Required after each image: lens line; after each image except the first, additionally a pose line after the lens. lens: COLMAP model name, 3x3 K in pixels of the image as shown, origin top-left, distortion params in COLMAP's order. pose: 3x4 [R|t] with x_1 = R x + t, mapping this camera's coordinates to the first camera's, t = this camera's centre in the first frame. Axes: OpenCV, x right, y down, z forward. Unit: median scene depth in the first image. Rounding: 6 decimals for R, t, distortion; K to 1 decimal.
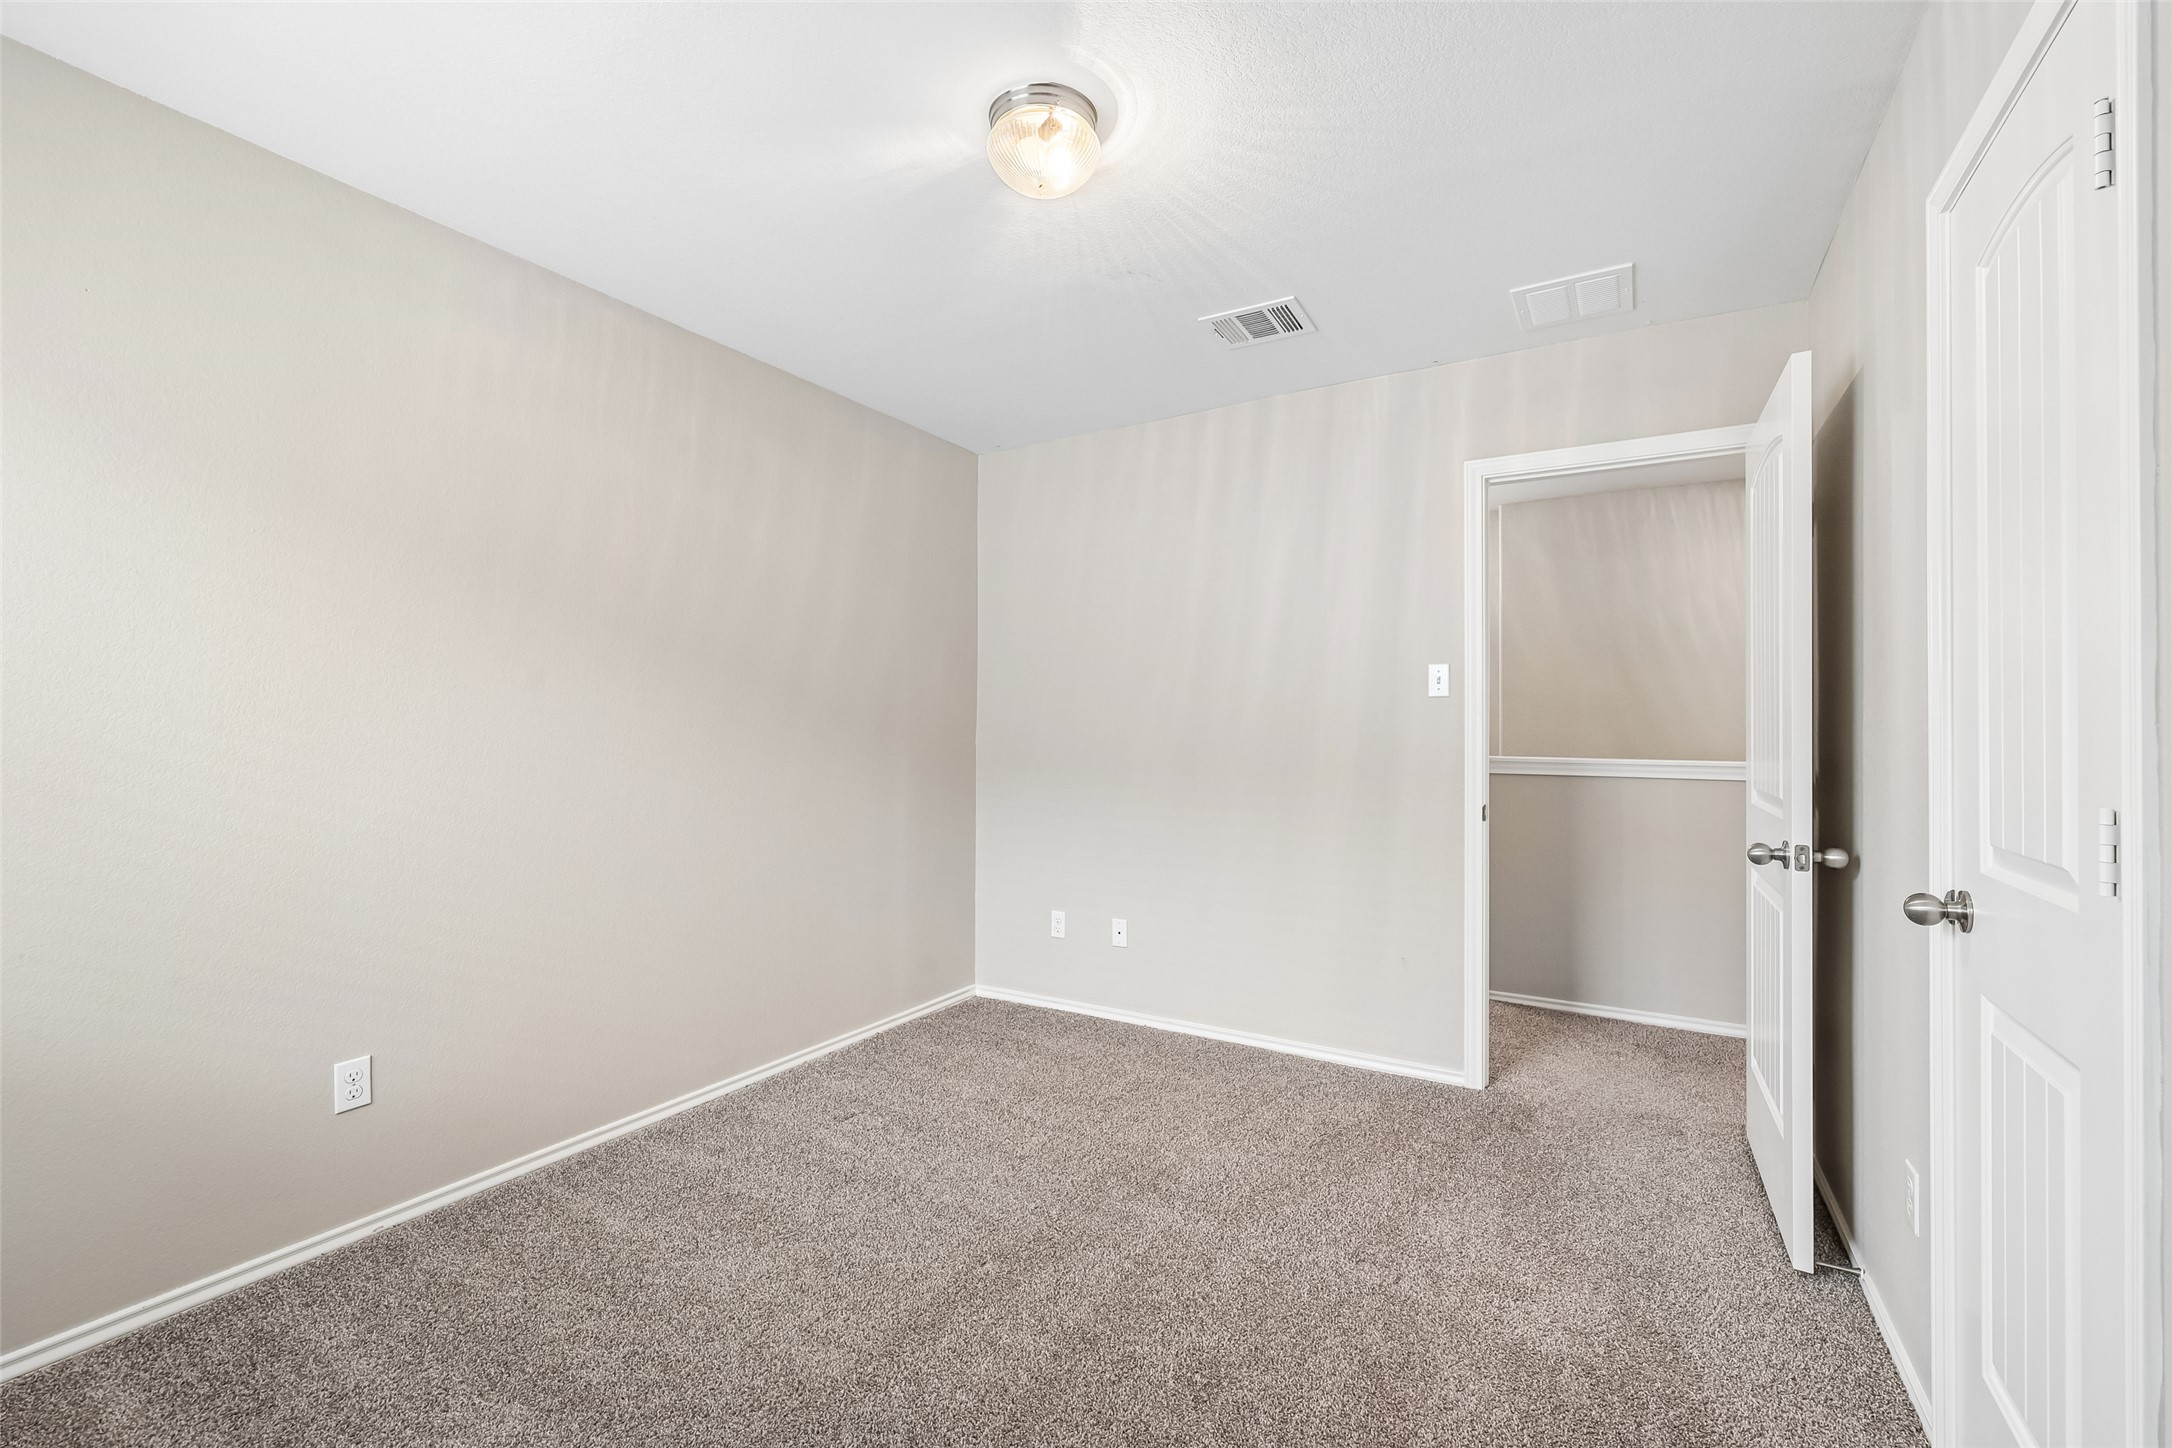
lens RADIAL K [[911.6, 0, 1094.1], [0, 911.6, 725.3], [0, 0, 1]] dist [-0.003442, -0.000295]
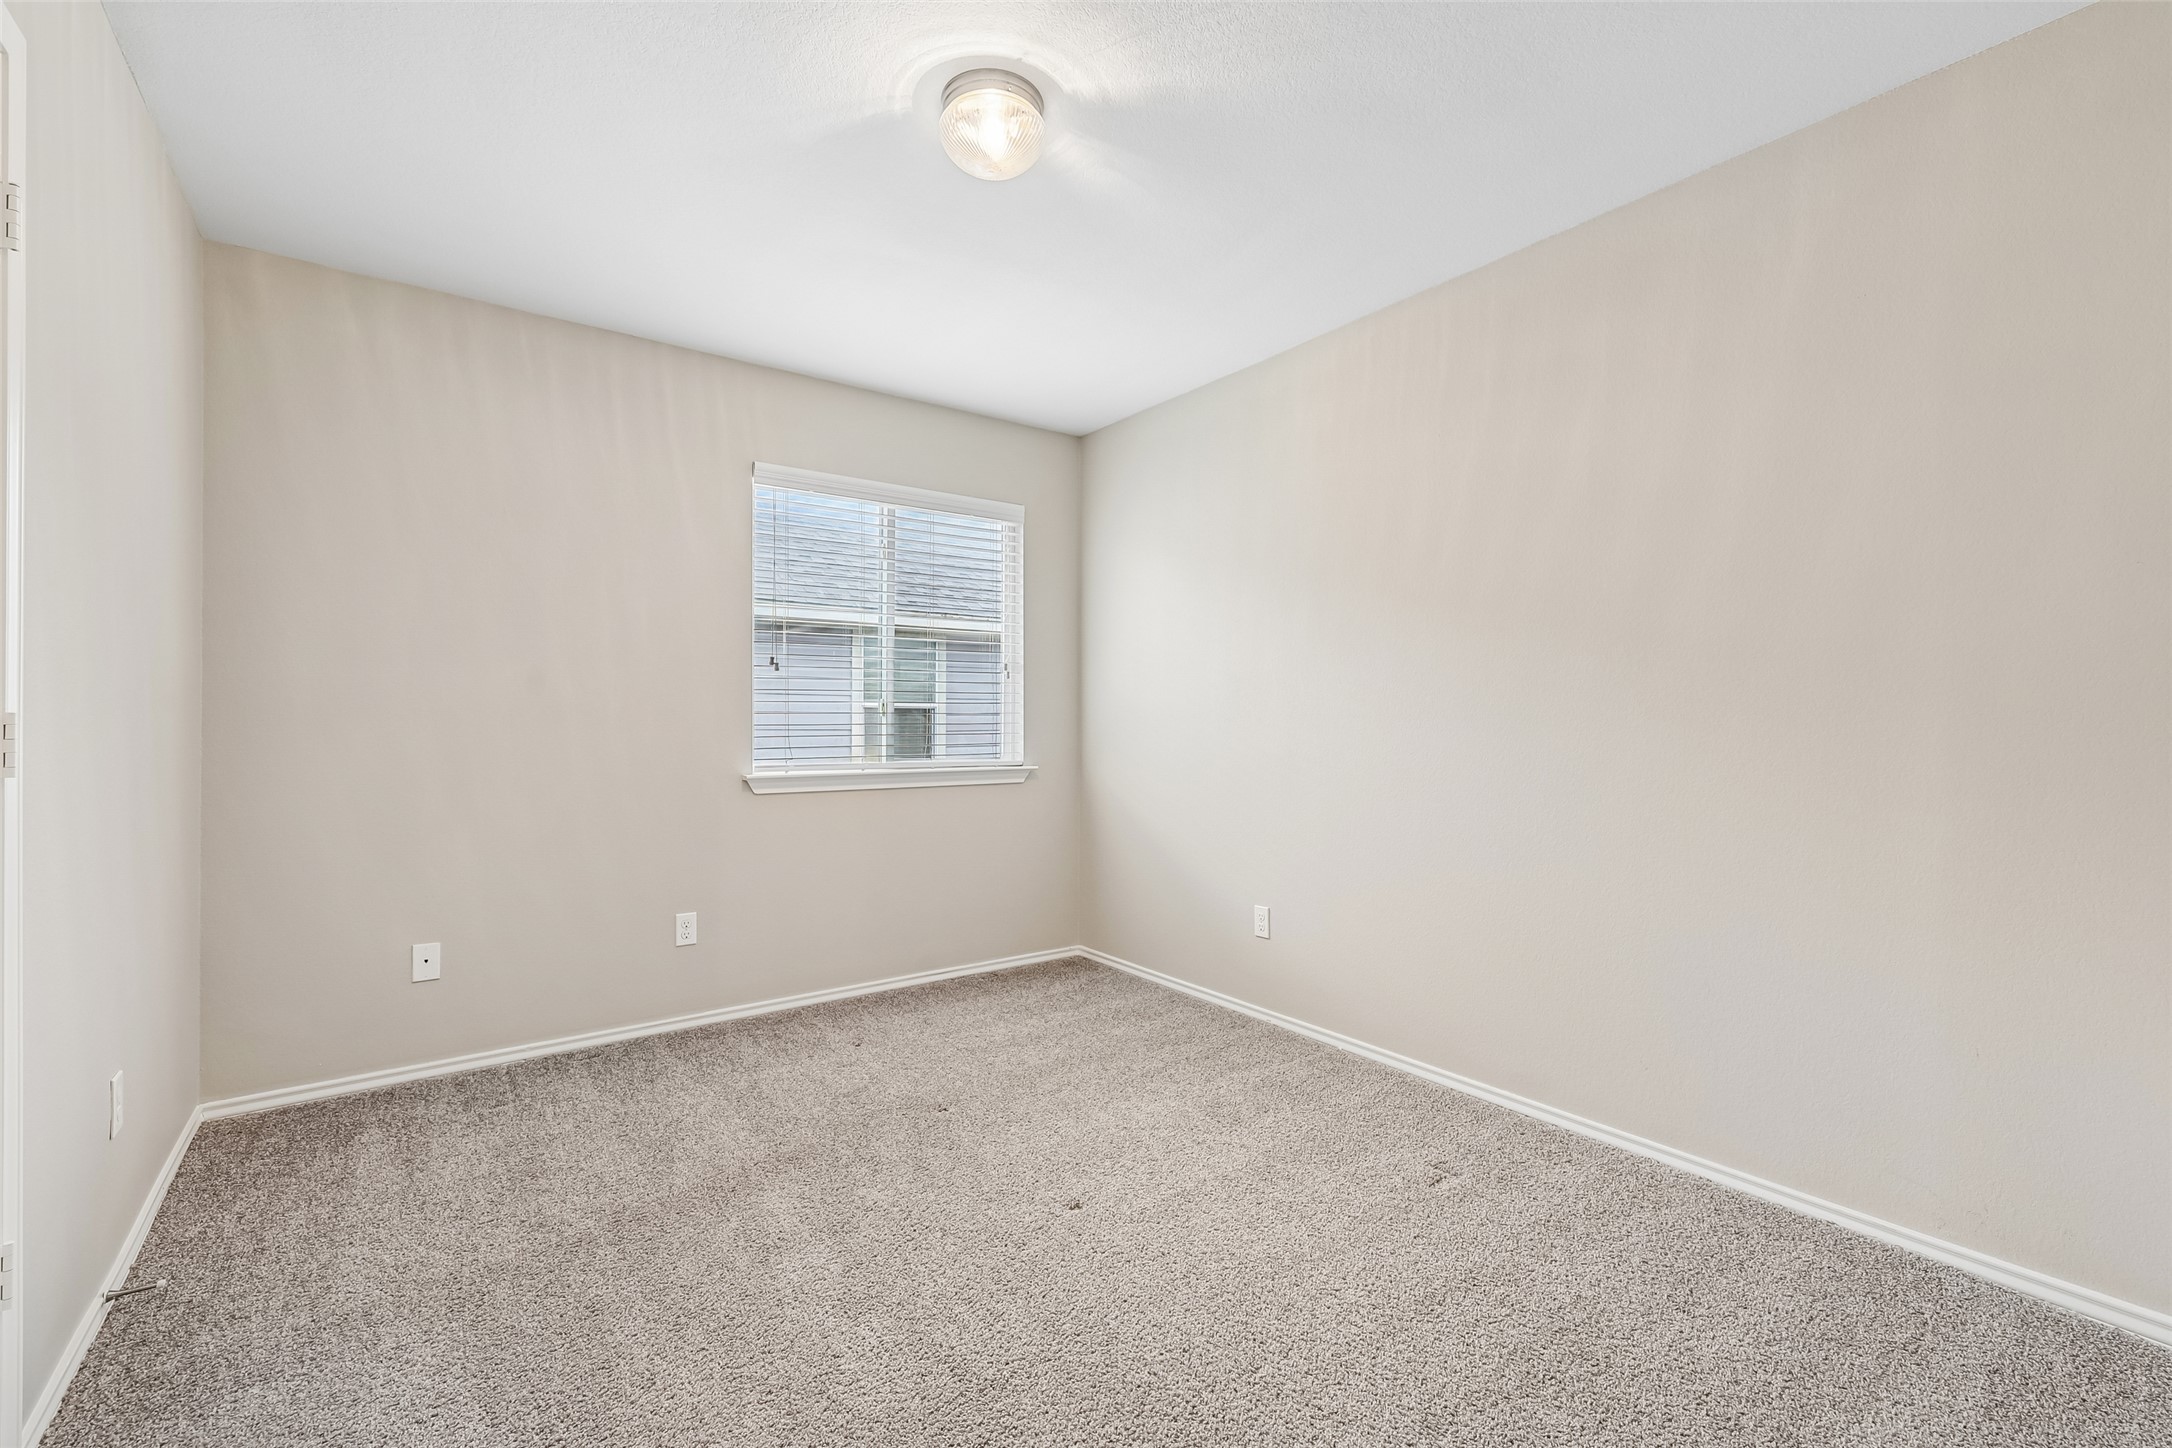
lens RADIAL K [[911.6, 0, 1094.1], [0, 911.6, 725.3], [0, 0, 1]] dist [-0.003442, -0.000295]
pose [[-0.384053, 0.016339, -0.923167, 0.570621], [0.010602, 0.999856, 0.013285, 0.017662], [0.923250, -0.004685, -0.384170, 0.985826]]
